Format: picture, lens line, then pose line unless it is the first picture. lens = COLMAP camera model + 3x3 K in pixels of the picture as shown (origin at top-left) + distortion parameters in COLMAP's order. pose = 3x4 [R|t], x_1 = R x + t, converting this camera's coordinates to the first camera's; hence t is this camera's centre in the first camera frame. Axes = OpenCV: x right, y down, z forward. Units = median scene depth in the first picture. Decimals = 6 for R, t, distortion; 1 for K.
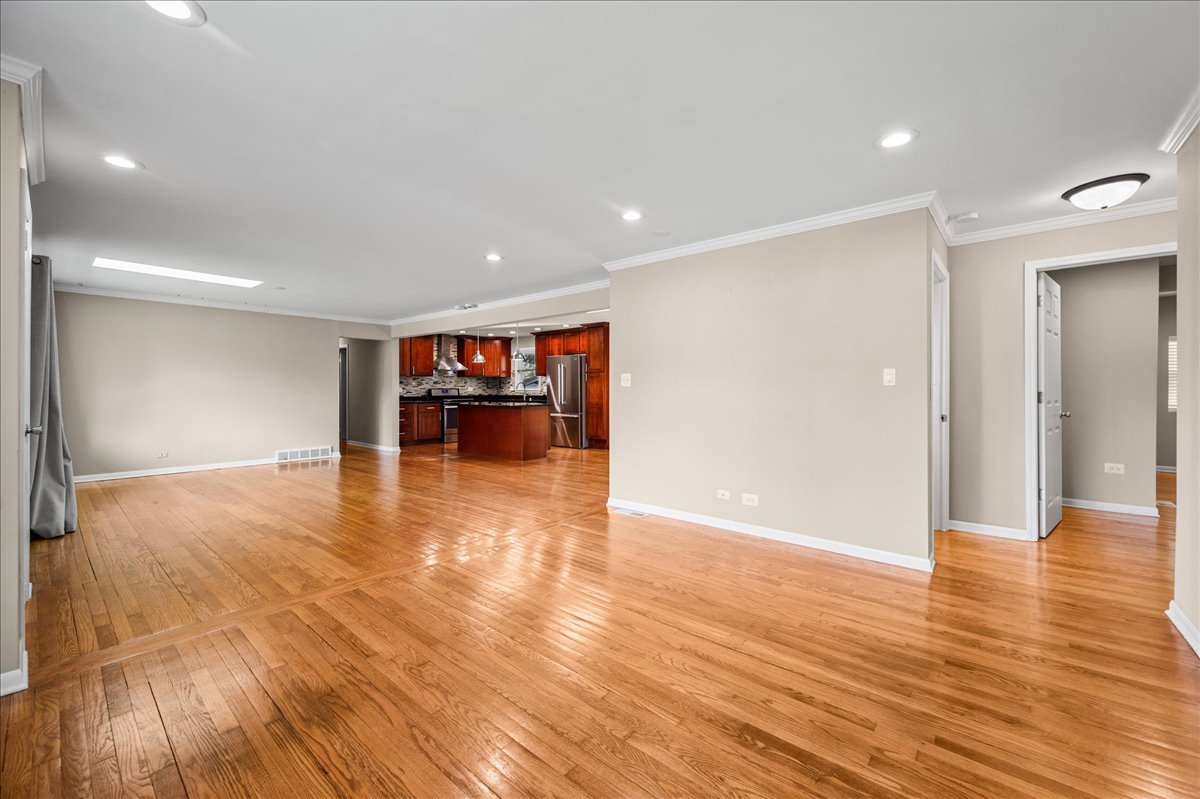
lens RADIAL K [[477.4, 0, 602.9], [0, 477.4, 392.5], [0, 0, 1]] dist [0.000650, 0.000065]
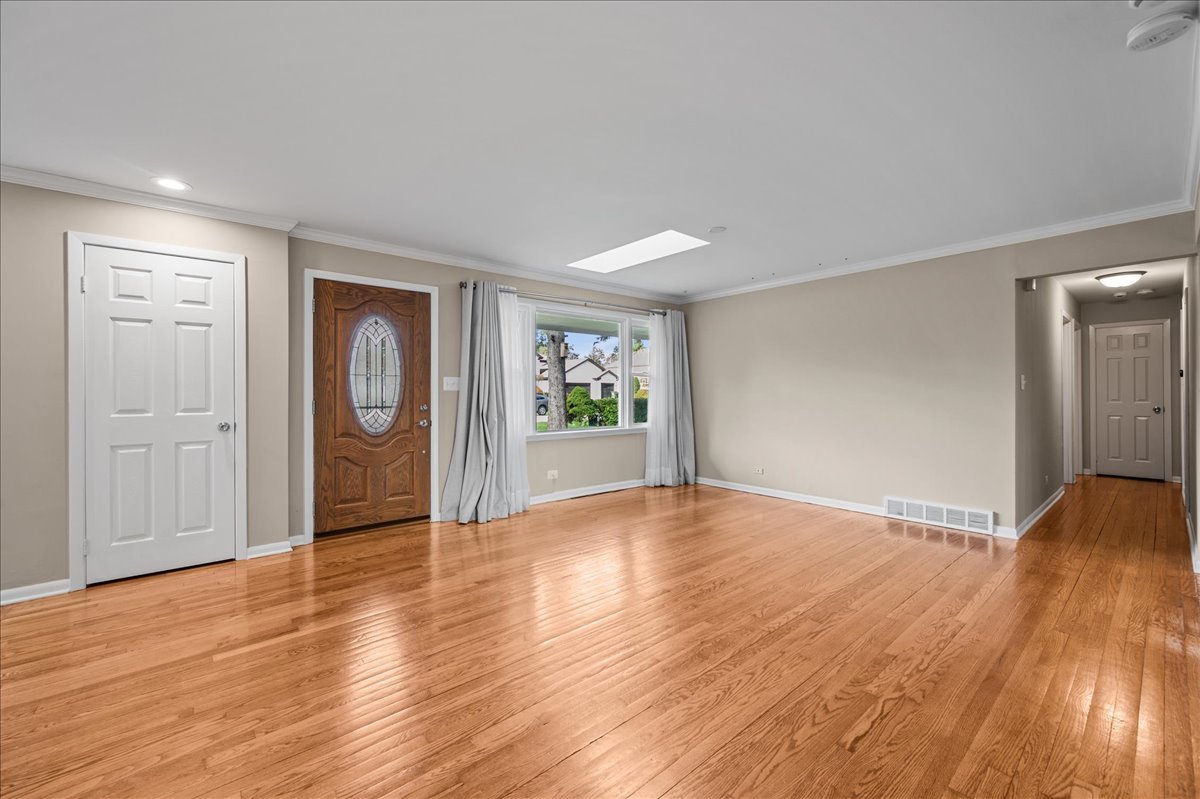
lens RADIAL K [[477.4, 0, 598.4], [0, 477.4, 399.3], [0, 0, 1]] dist [0.000650, 0.000065]
pose [[-0.162944, 0.012679, -0.986554, -0.029508], [-0.005530, 0.999890, 0.013764, -0.003270], [0.986620, 0.007698, -0.162856, 0.552041]]
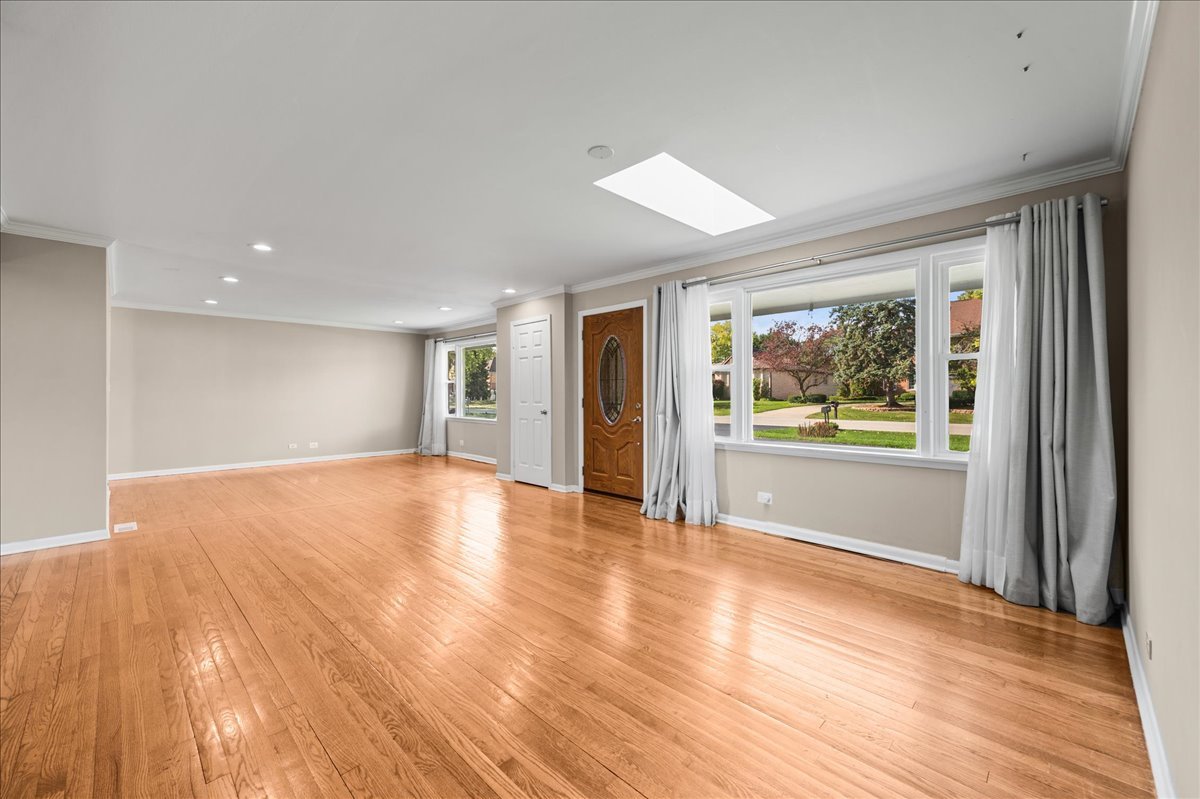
lens RADIAL K [[477.4, 0, 602.9], [0, 477.4, 396.0], [0, 0, 1]] dist [0.000650, 0.000065]
pose [[-0.998342, 0.002591, 0.057507, -0.406816], [0.003310, 0.999918, 0.012402, -0.005438], [-0.057470, 0.012572, -0.998268, 0.820213]]
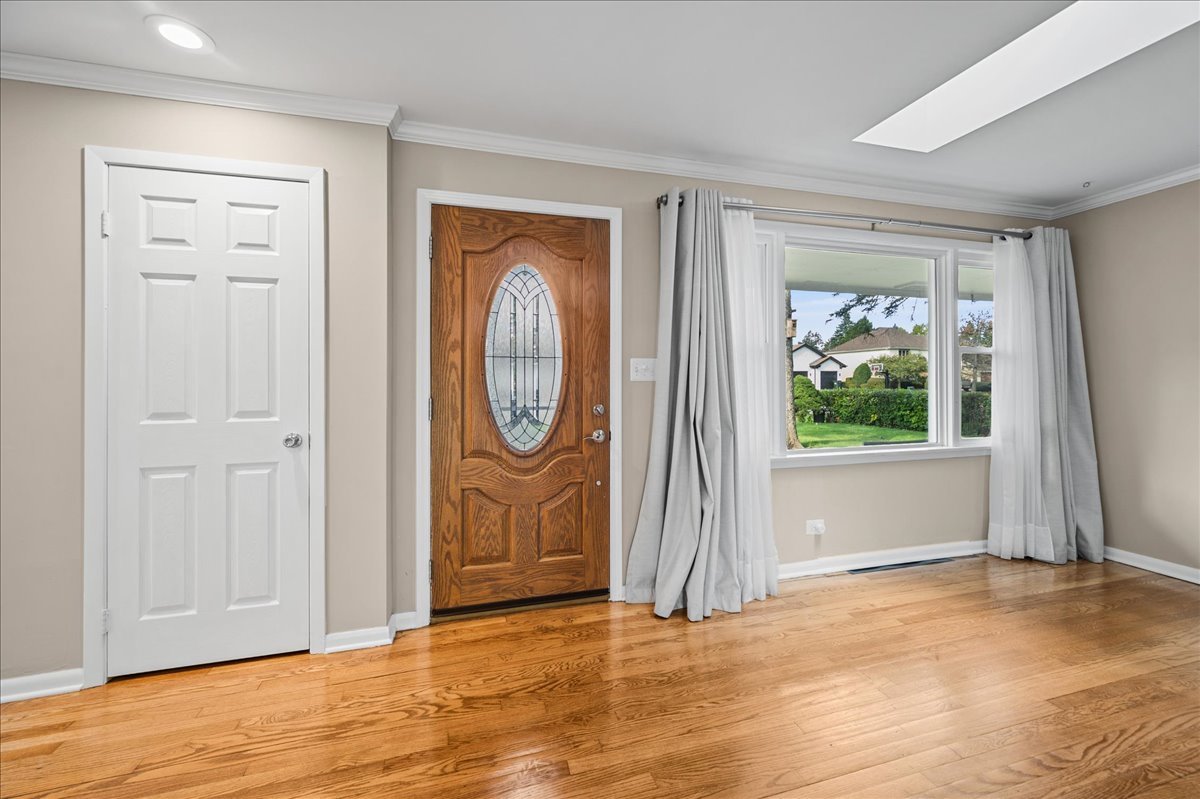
lens RADIAL K [[477.4, 0, 603.0], [0, 477.4, 383.6], [0, 0, 1]] dist [0.000650, 0.000065]
pose [[-0.544903, 0.002132, -0.838496, -0.206240], [-0.000601, 0.999996, 0.002933, -0.003884], [0.838499, 0.002102, -0.544899, 0.472695]]
